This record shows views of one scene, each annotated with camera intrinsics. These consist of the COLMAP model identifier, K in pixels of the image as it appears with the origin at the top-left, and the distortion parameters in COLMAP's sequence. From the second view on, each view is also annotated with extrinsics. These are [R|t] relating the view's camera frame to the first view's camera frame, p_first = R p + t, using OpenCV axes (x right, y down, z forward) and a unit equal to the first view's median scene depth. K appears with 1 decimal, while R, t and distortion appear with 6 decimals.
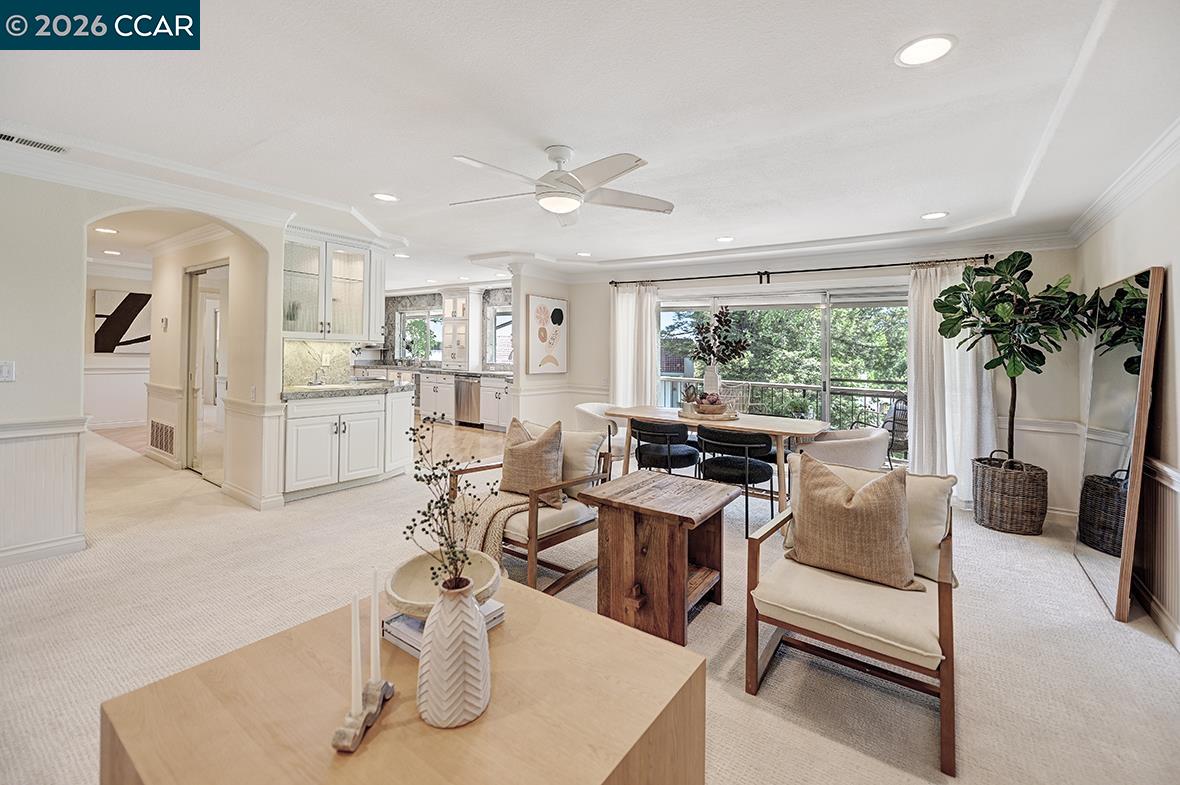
lens RADIAL K [[502.5, 0, 616.5], [0, 502.5, 343.0], [0, 0, 1]] dist [-0.002742, -0.000026]
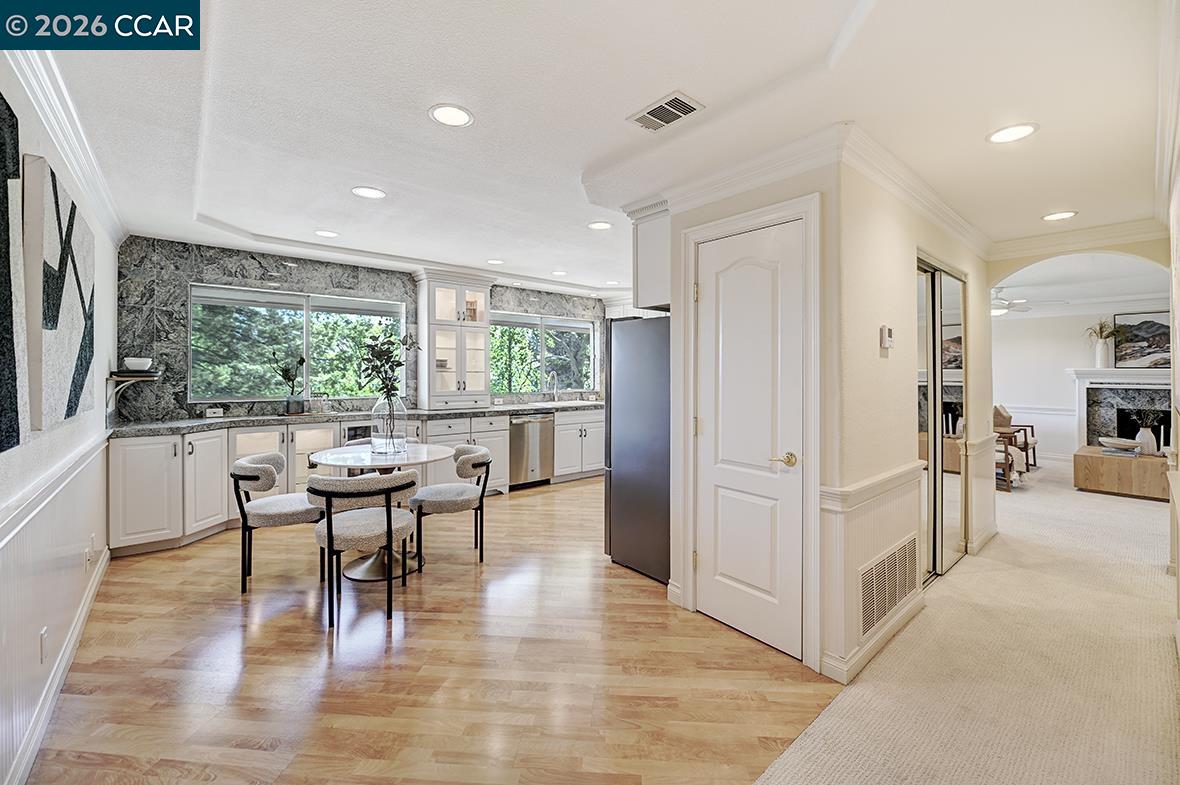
lens RADIAL K [[502.5, 0, 625.6], [0, 502.5, 371.7], [0, 0, 1]] dist [-0.002742, -0.000026]
pose [[0.268065, -0.003498, 0.963394, -1.964540], [-0.004940, 0.999975, 0.005005, 0.010380], [-0.963388, -0.006101, 0.268042, 1.500775]]
